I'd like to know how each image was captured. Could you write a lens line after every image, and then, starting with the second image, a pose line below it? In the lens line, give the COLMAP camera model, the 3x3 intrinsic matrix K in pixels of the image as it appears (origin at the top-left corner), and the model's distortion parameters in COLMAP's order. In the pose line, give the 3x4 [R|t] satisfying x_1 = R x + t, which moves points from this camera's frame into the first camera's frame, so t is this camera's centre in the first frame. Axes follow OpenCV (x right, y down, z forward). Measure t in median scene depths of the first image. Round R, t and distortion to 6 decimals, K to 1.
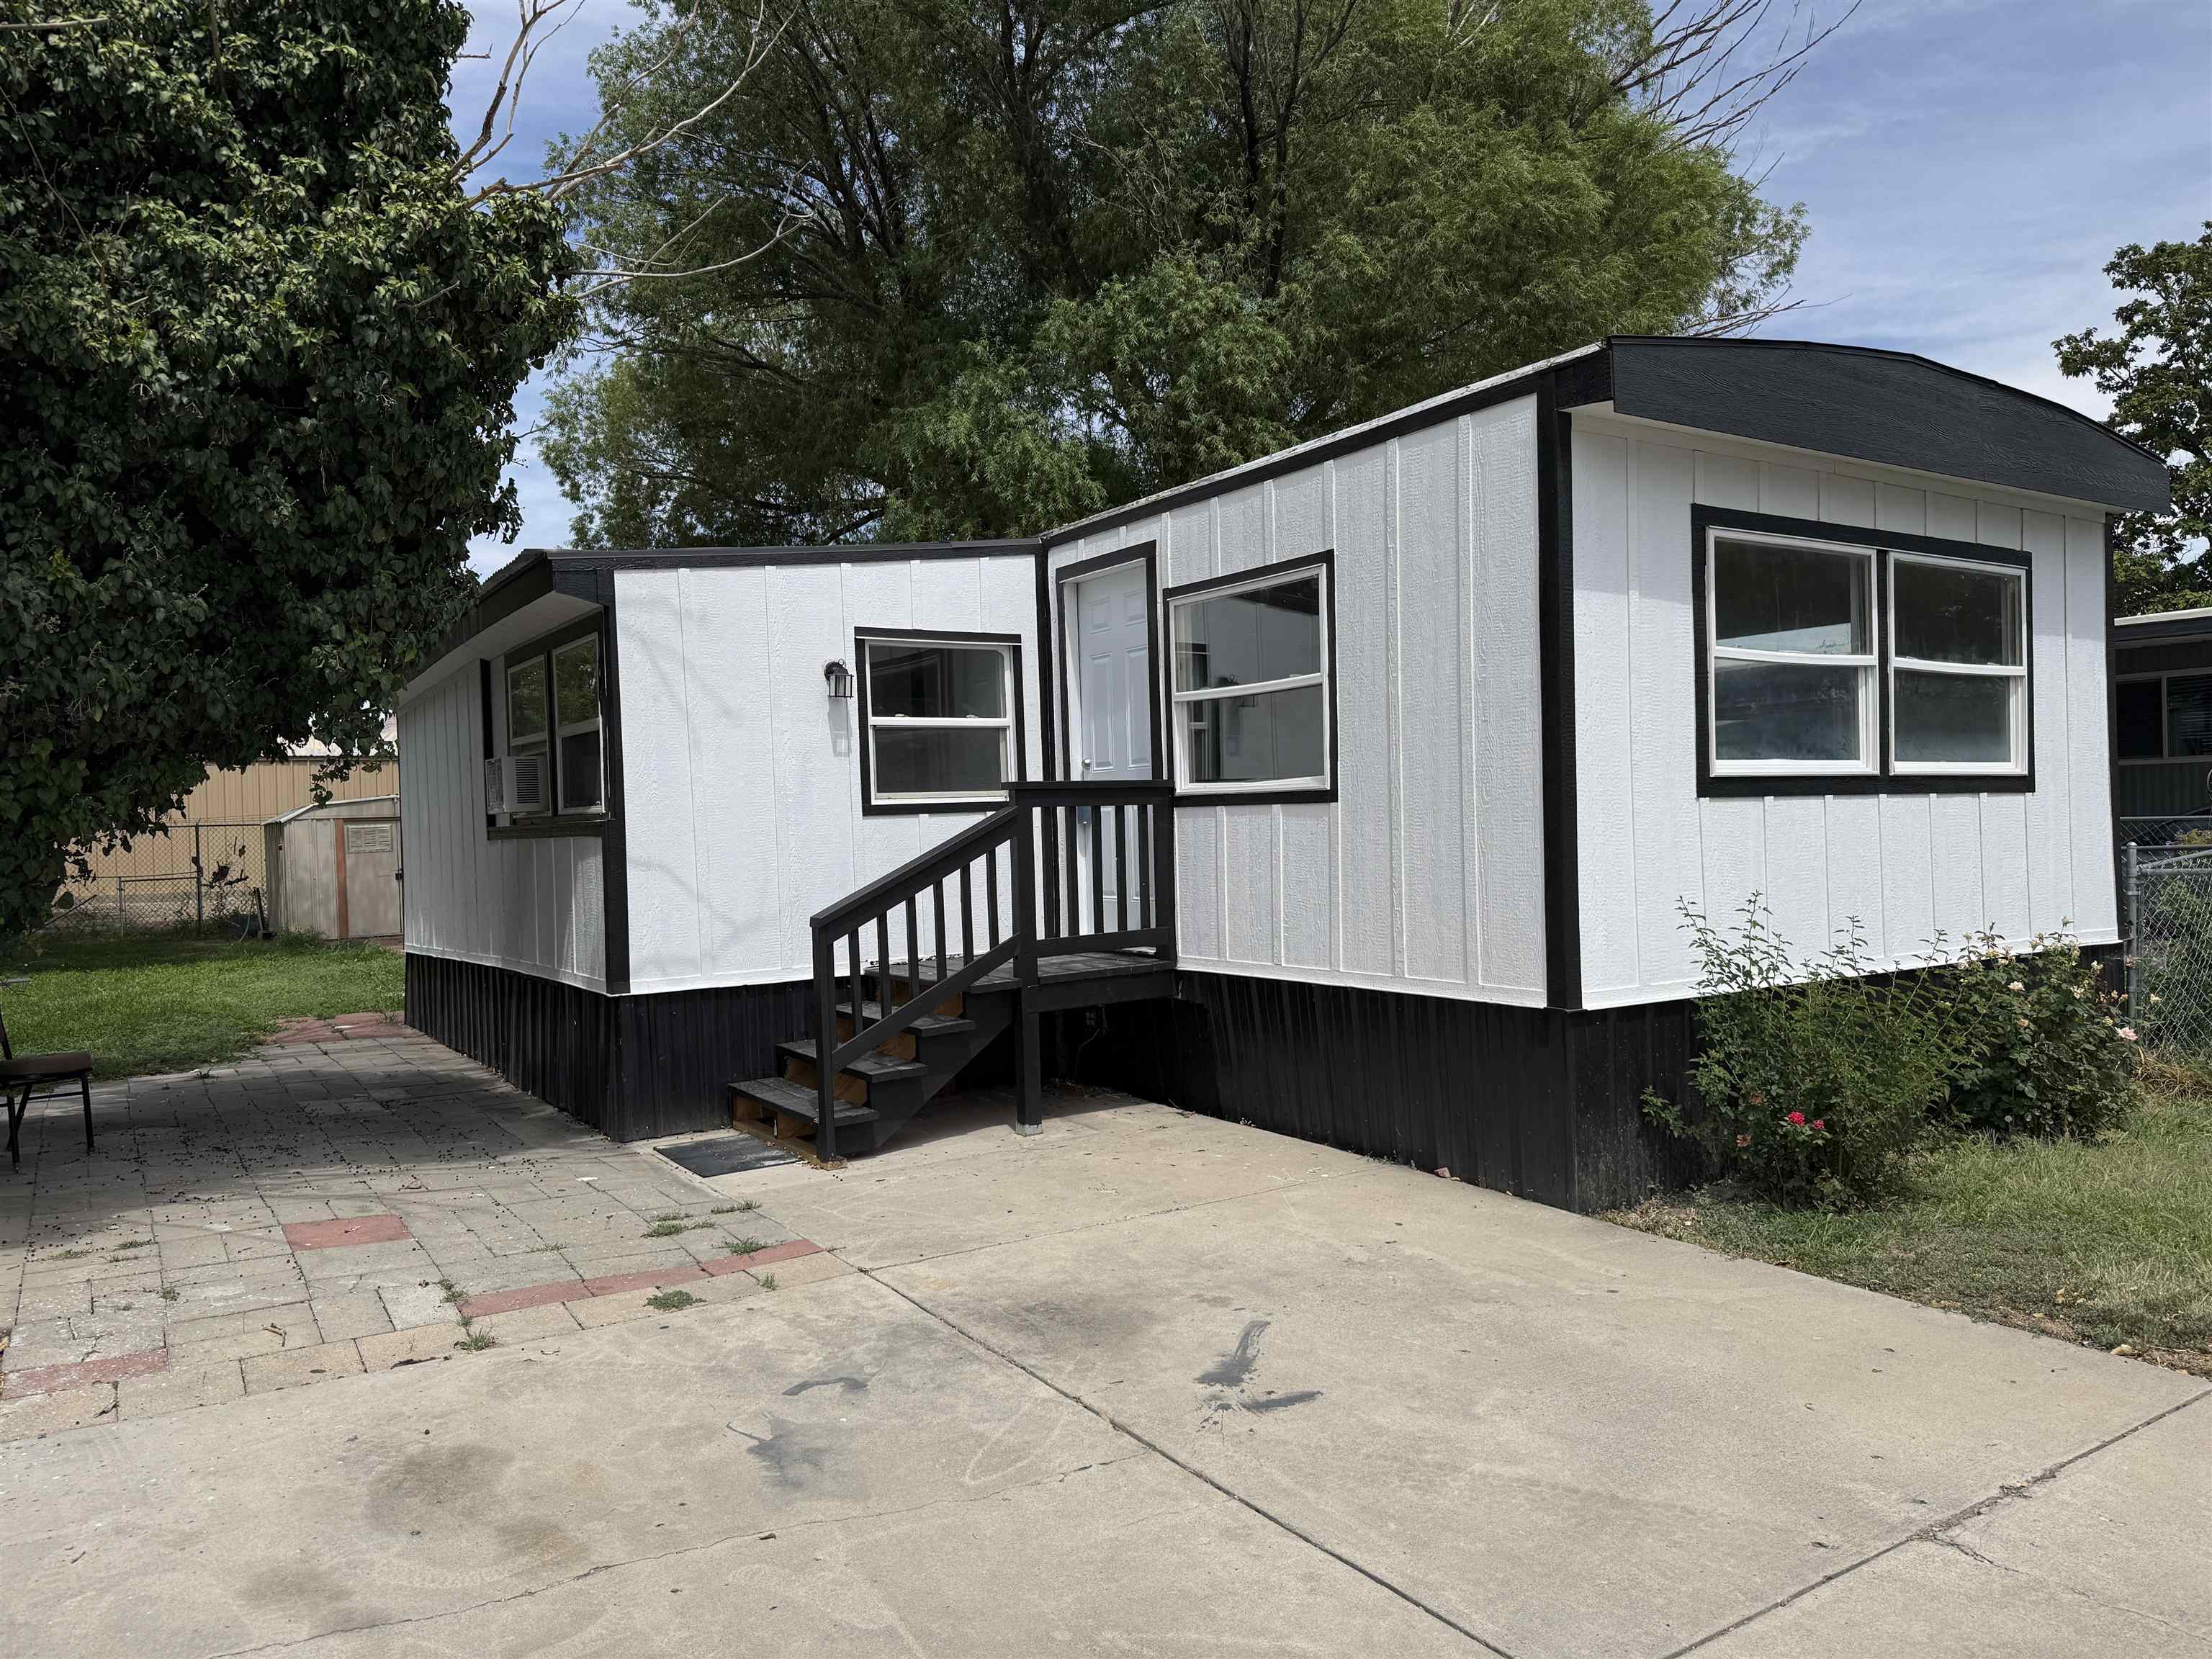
lens RADIAL K [[1556.0, 0, 1106.0], [0, 1556.0, 829.5], [0, 0, 1]] dist [0.089206, -0.109514]
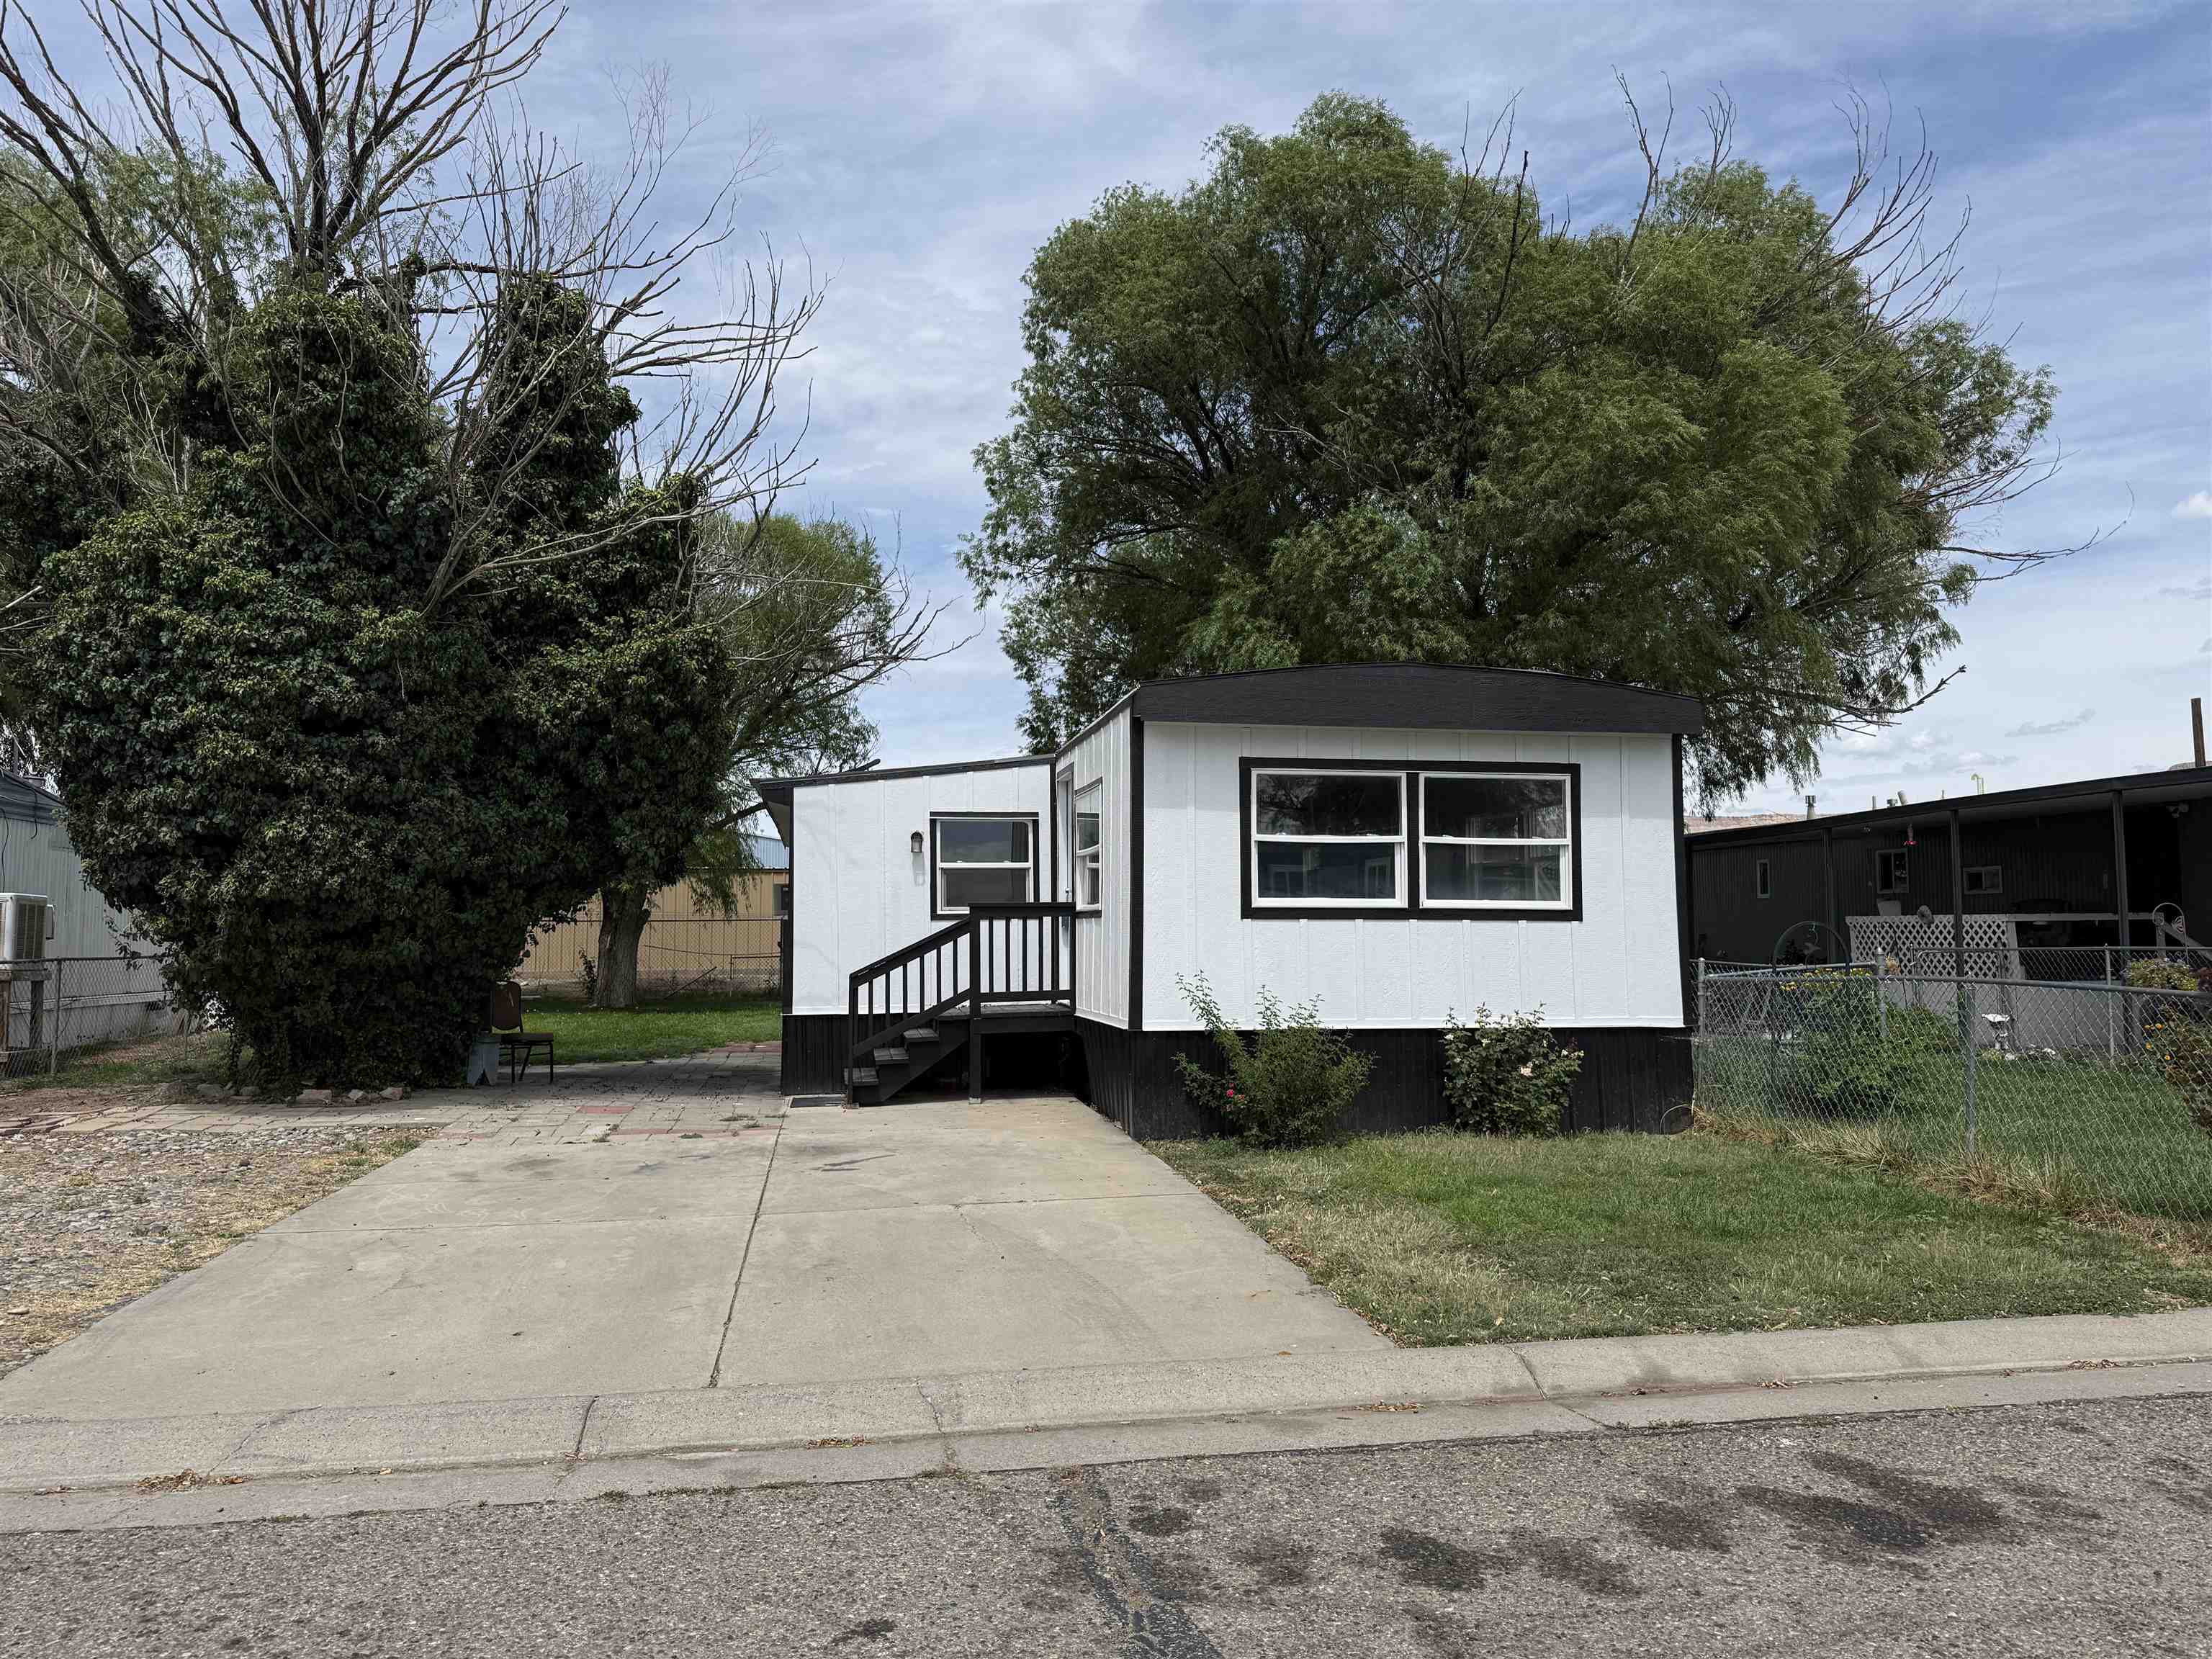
lens RADIAL K [[1429.5, 0, 1106.0], [0, 1429.5, 829.5], [0, 0, 1]] dist [0.072165, -0.001291]
pose [[0.932905, -0.002681, -0.360111, 0.734645], [-0.021412, 0.997790, -0.062899, -0.014781], [0.359484, 0.066389, 0.930786, -0.519932]]
